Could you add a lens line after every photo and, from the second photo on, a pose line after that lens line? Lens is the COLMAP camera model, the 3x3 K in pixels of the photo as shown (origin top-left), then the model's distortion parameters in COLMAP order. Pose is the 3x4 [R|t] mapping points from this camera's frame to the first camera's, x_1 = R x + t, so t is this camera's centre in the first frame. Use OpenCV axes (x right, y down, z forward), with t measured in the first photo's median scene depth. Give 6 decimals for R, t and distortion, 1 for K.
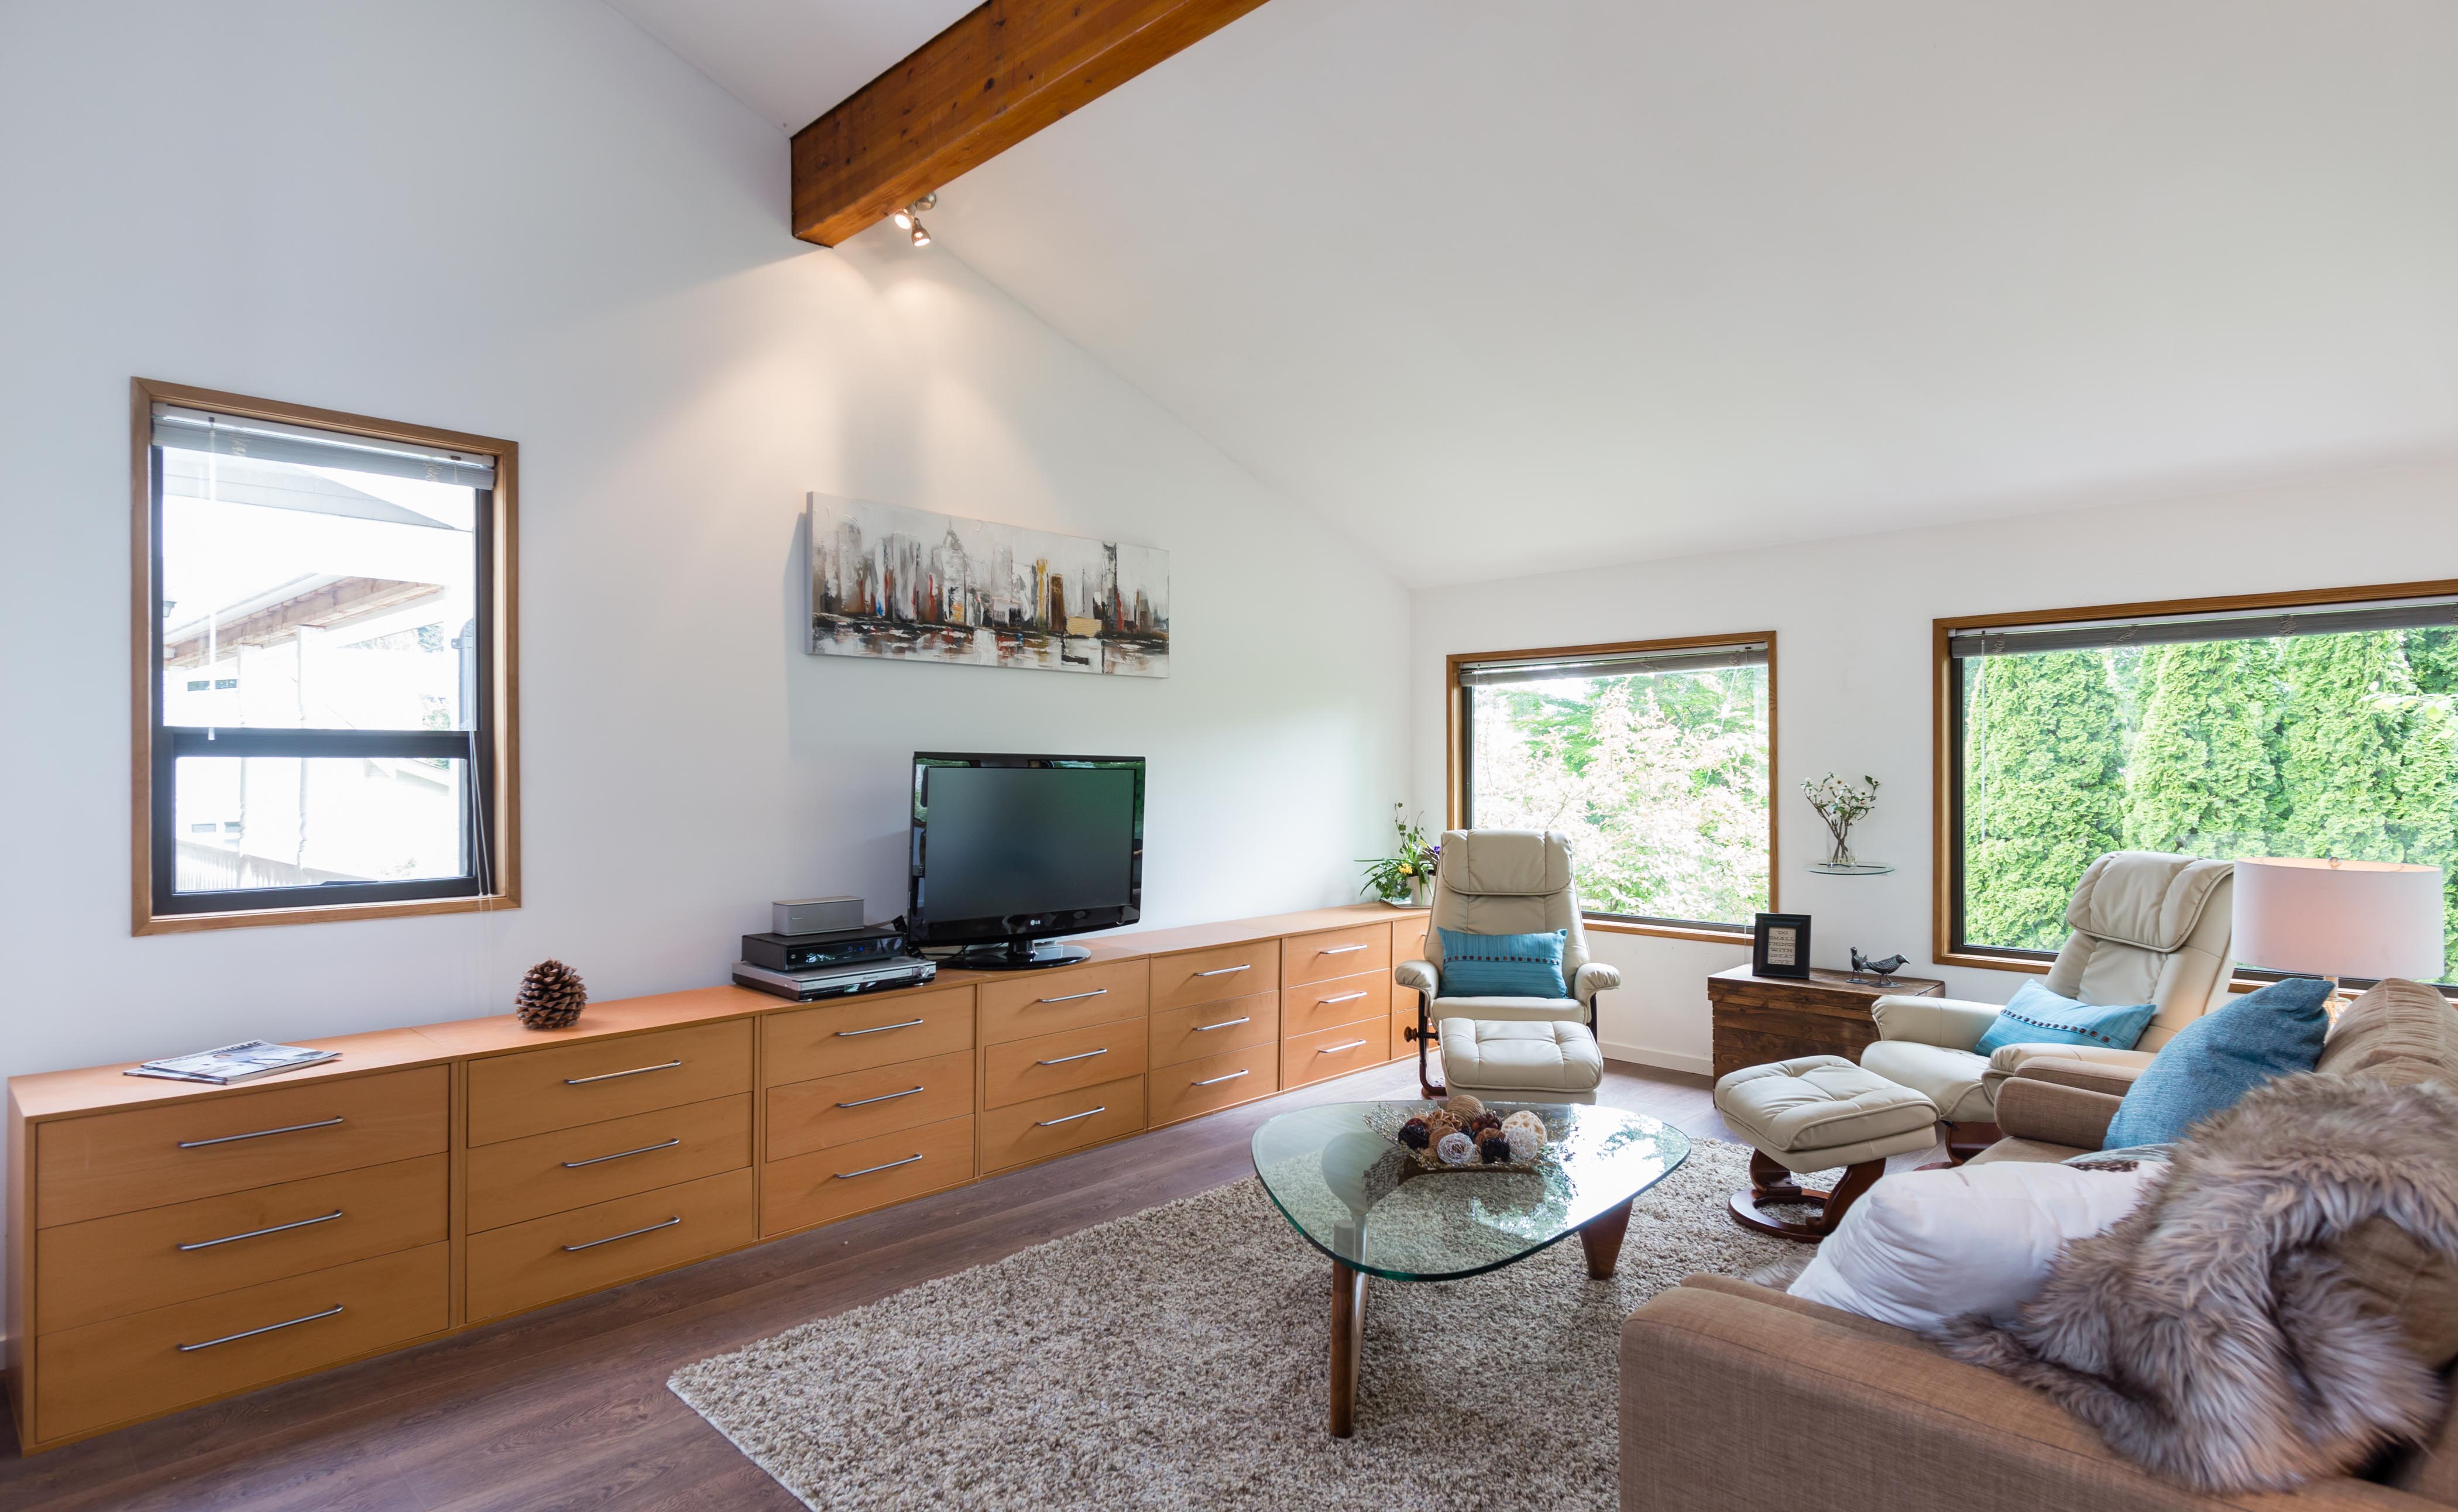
lens RADIAL K [[1265.1, 0, 1230.7], [0, 1265.1, 768.8], [0, 0, 1]] dist [0.002605, -0.000558]
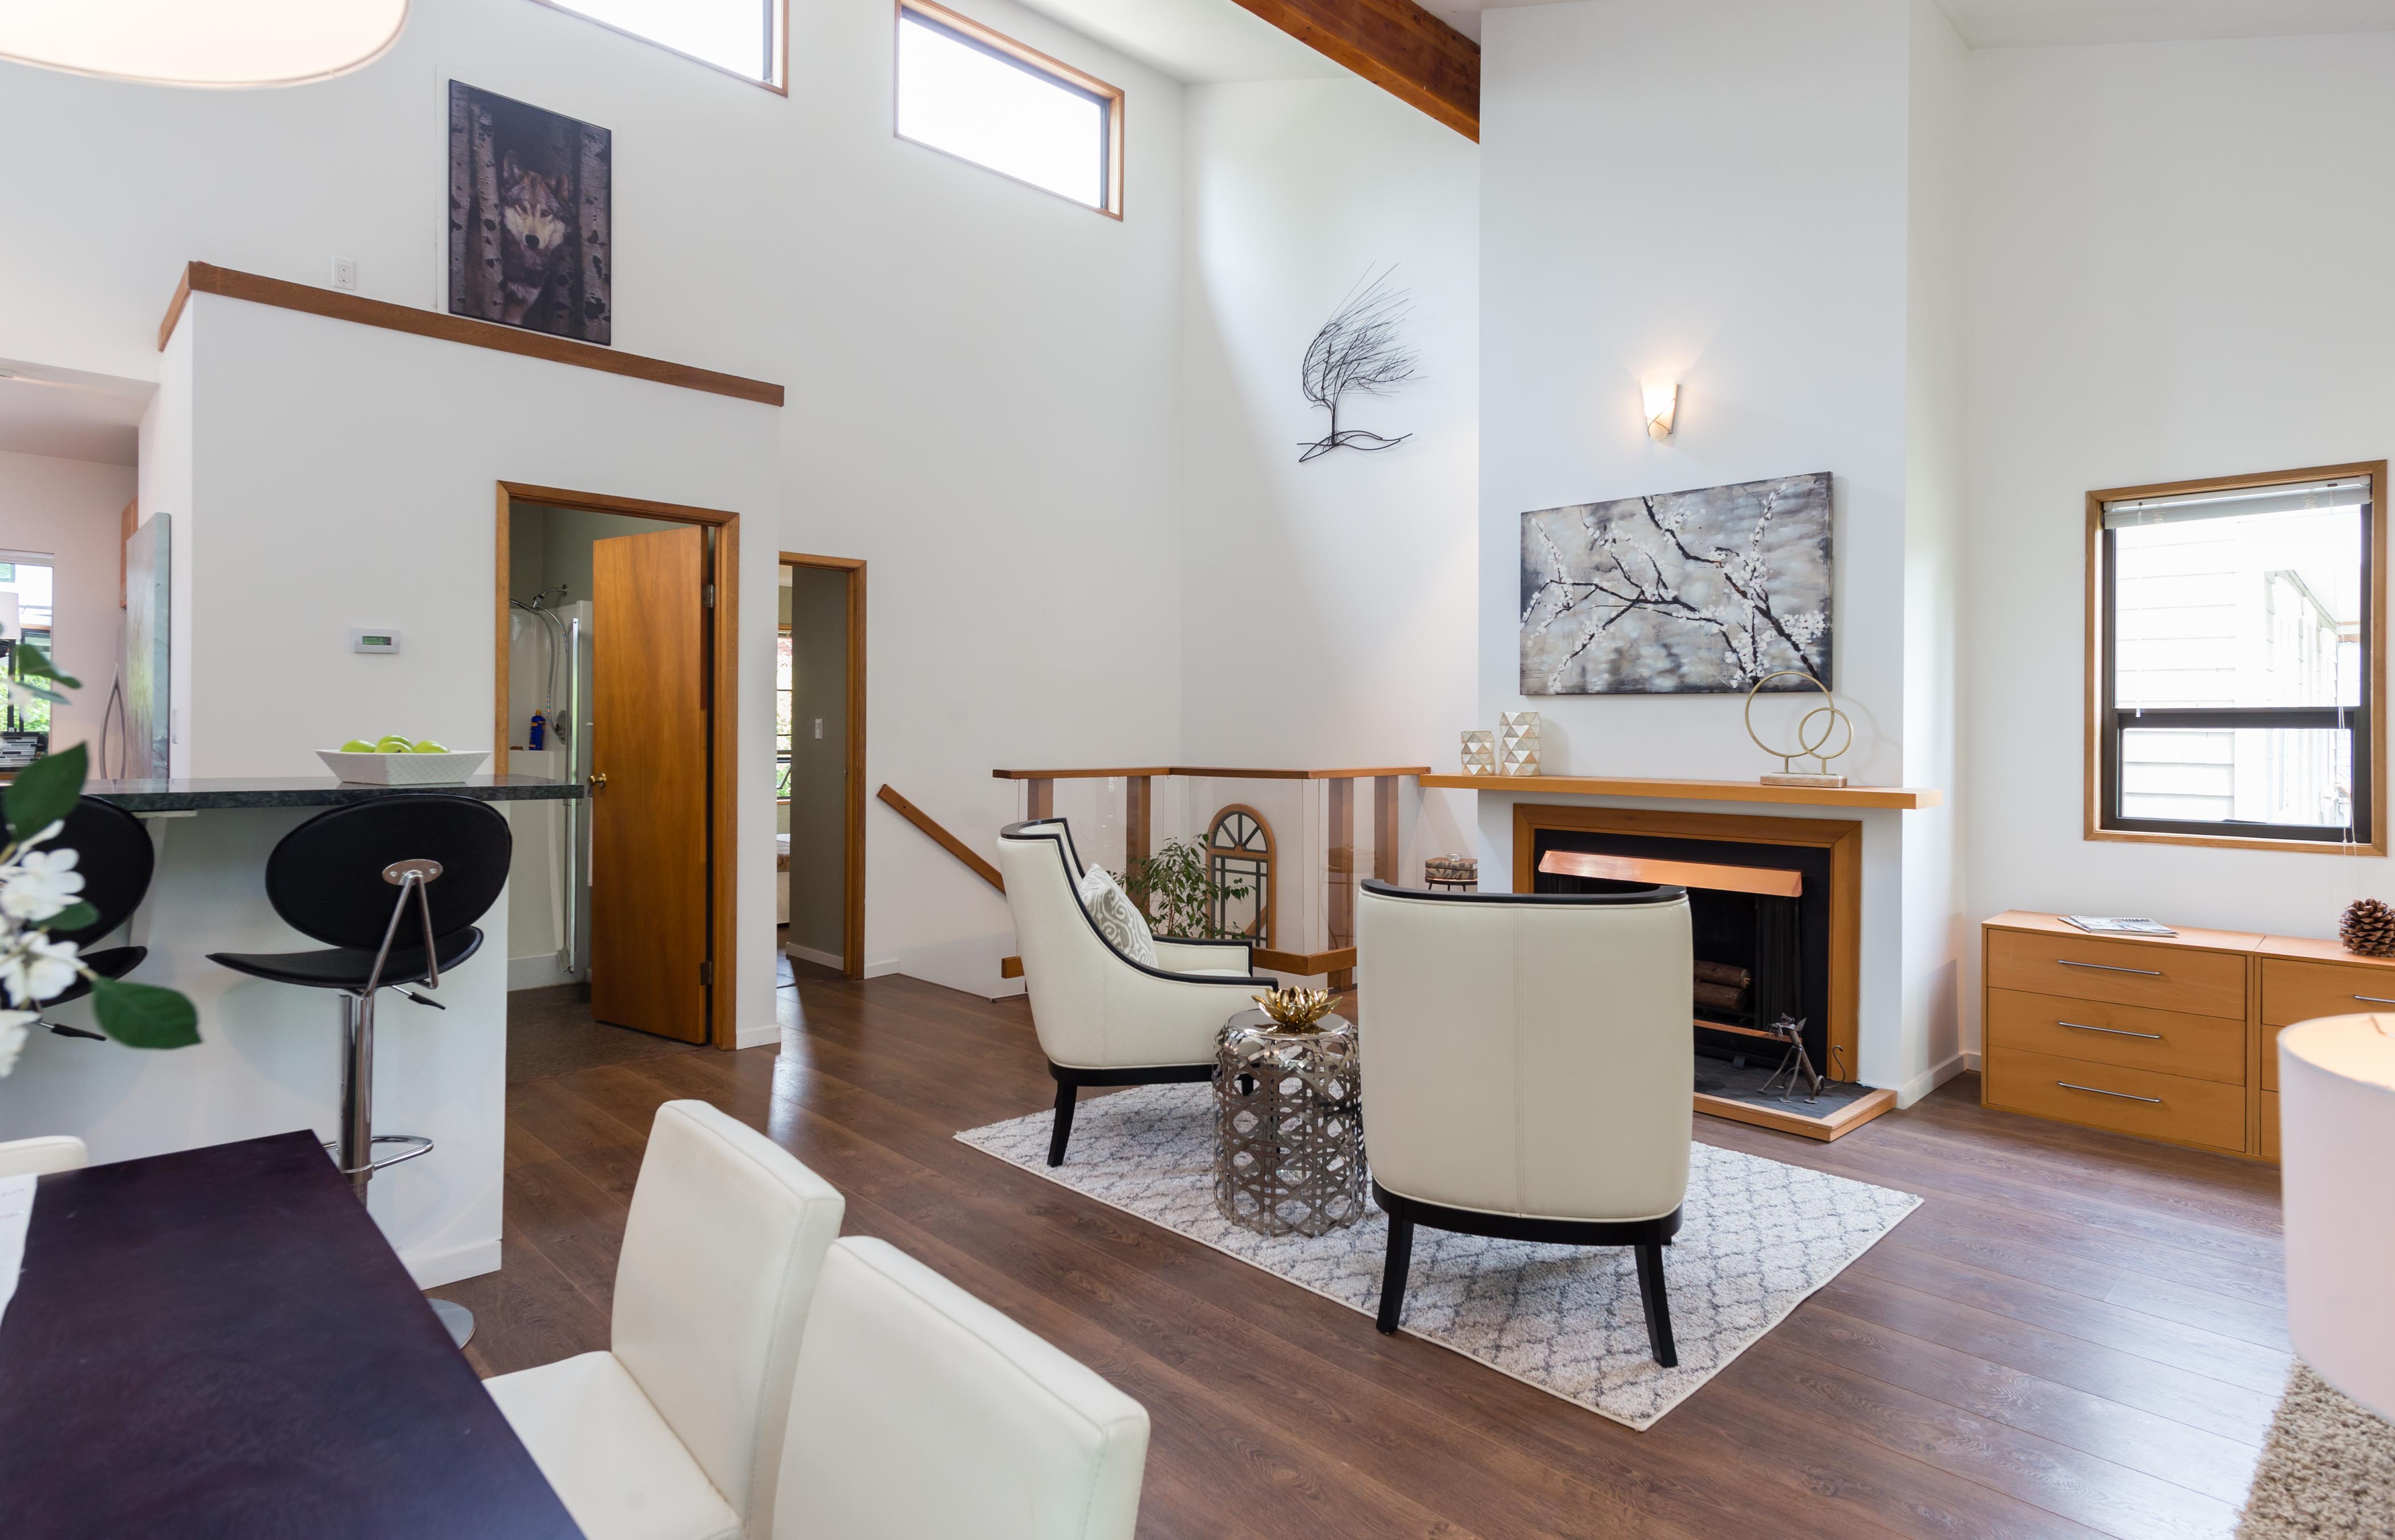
lens RADIAL K [[1248.4, 0, 1187.4], [0, 1248.4, 729.6], [0, 0, 1]] dist [-0.000159, -0.000889]
pose [[-0.034730, 0.001277, -0.999396, 0.448325], [-0.006530, 0.999978, 0.001505, -0.001436], [0.999375, 0.006578, -0.034721, -0.048184]]
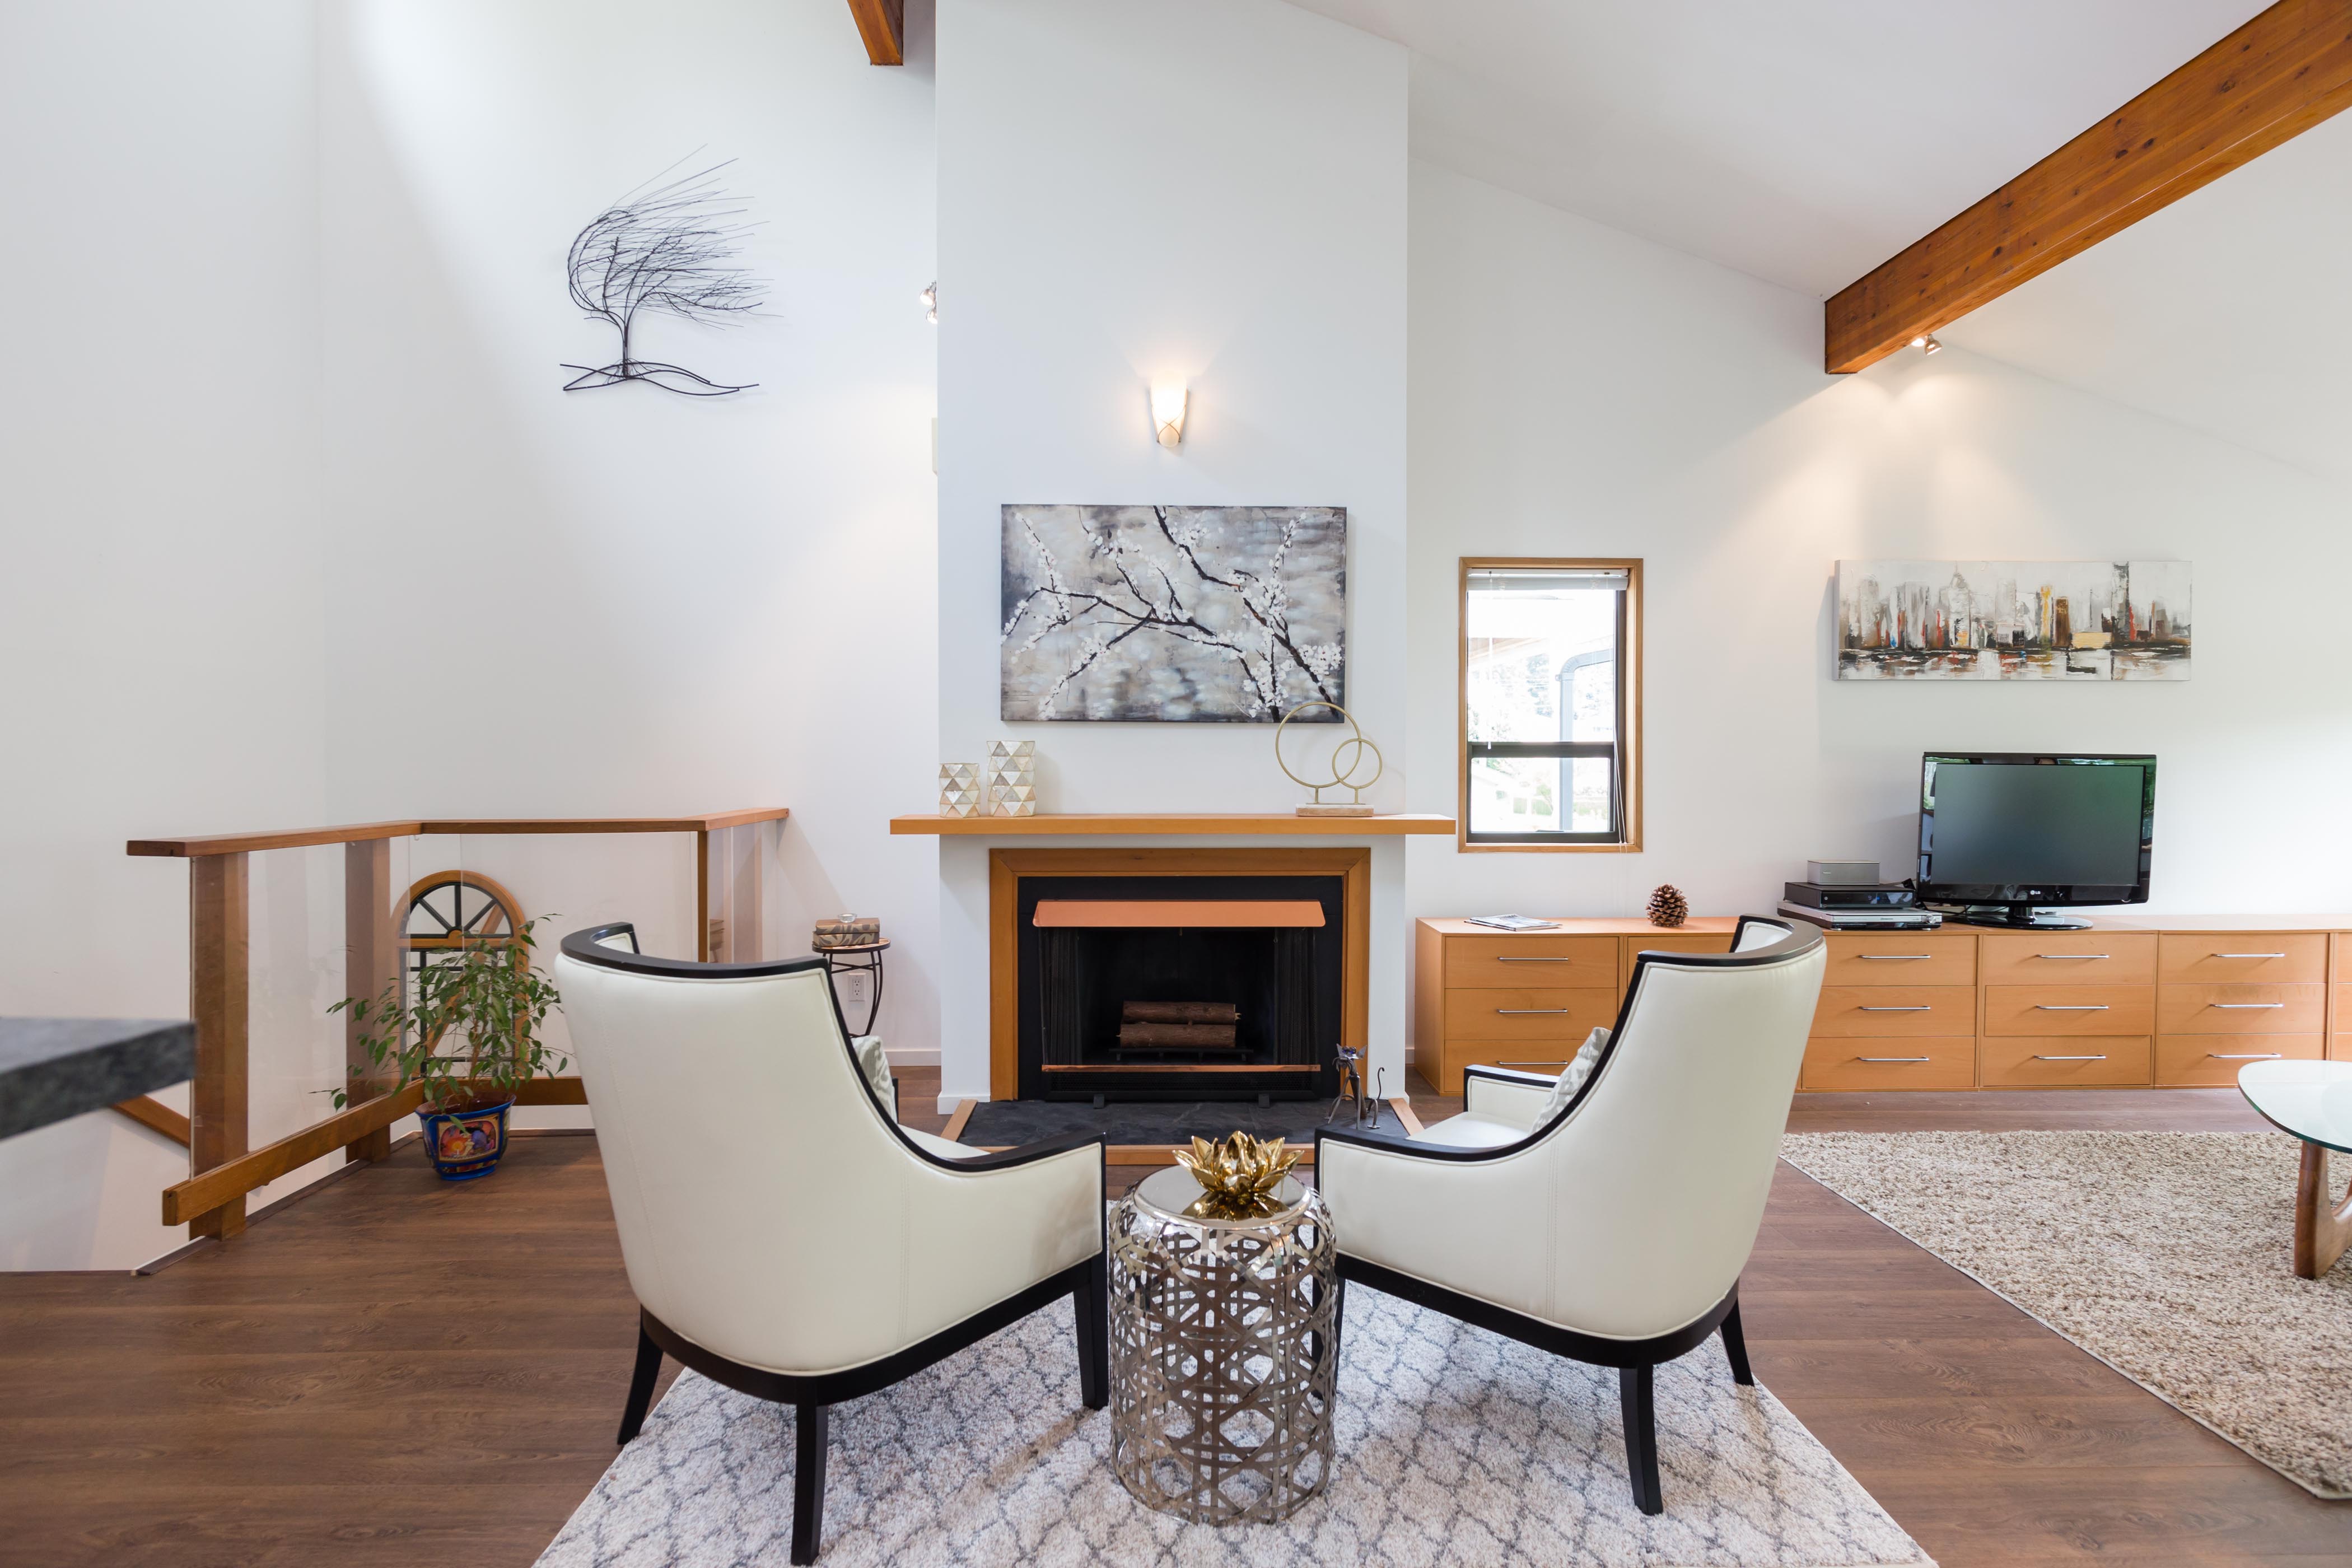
lens RADIAL K [[1220.5, 0, 1182.0], [0, 1220.5, 777.5], [0, 0, 1]] dist [0.003112, -0.001753]
pose [[0.716051, 0.010385, -0.697971, 0.066179], [-0.001917, 0.999915, 0.012911, -0.001640], [0.698045, -0.007907, 0.716010, -0.354306]]
